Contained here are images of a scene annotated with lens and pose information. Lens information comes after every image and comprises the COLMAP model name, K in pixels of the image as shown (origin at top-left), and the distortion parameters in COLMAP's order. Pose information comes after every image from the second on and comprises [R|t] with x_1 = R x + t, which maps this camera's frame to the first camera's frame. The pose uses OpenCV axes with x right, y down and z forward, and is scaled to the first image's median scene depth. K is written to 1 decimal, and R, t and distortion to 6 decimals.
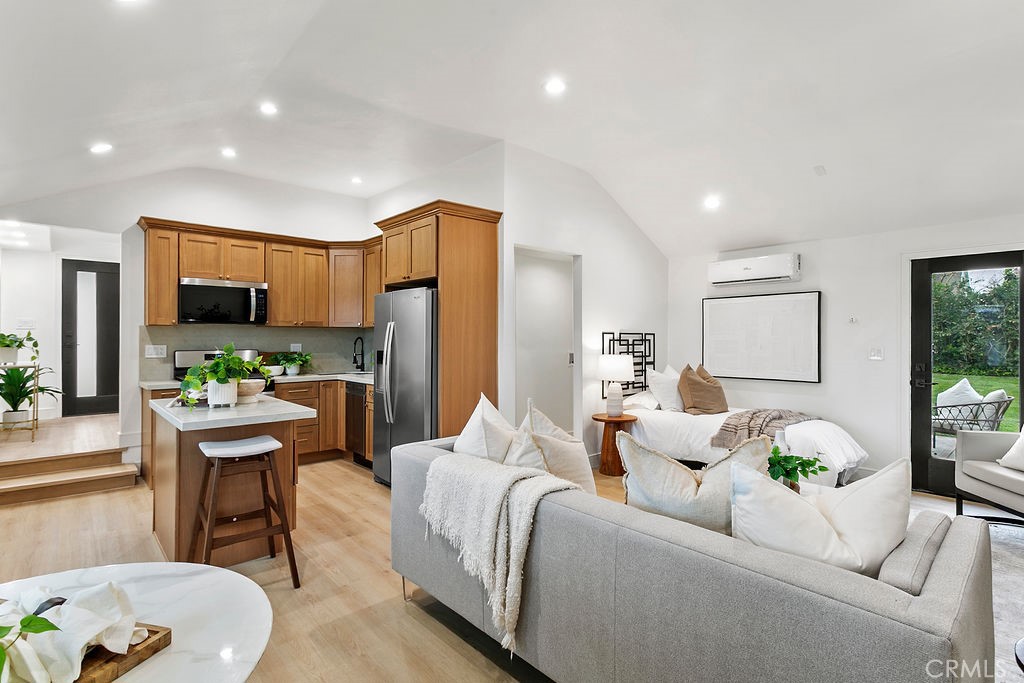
lens RADIAL K [[500.2, 0, 512.5], [0, 500.2, 338.1], [0, 0, 1]] dist [0.003119, 0.000174]
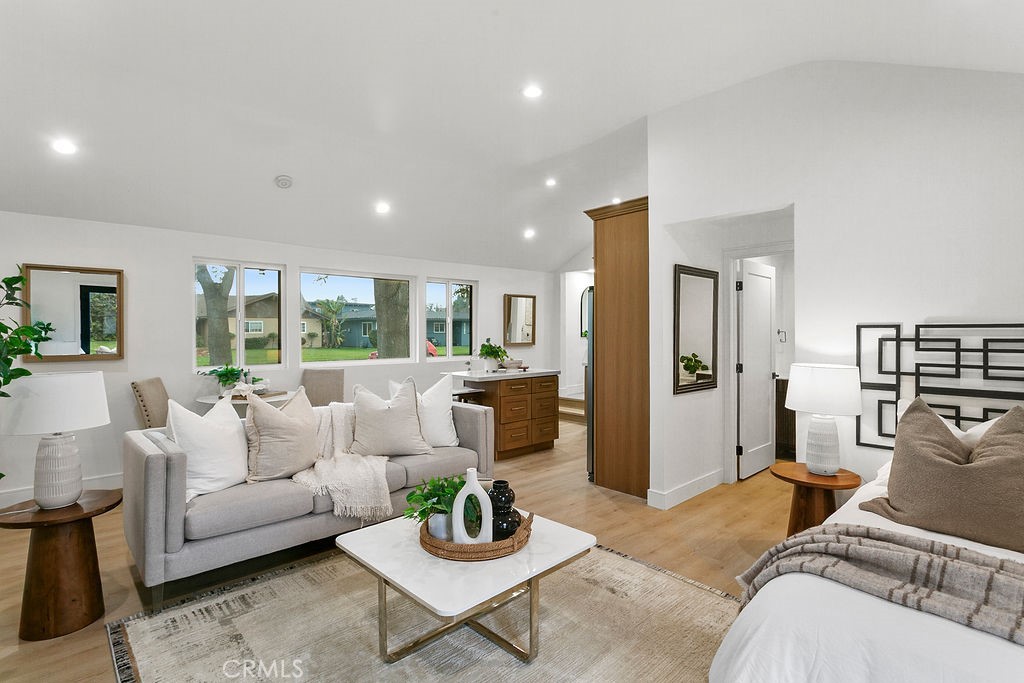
lens RADIAL K [[488.6, 0, 512.2], [0, 488.6, 337.9], [0, 0, 1]] dist [-0.002728, -0.000337]
pose [[0.019903, 0.005101, -0.999789, 0.695038], [-0.001871, 0.999985, 0.005065, 0.000448], [0.999800, 0.001769, 0.019913, 0.592532]]
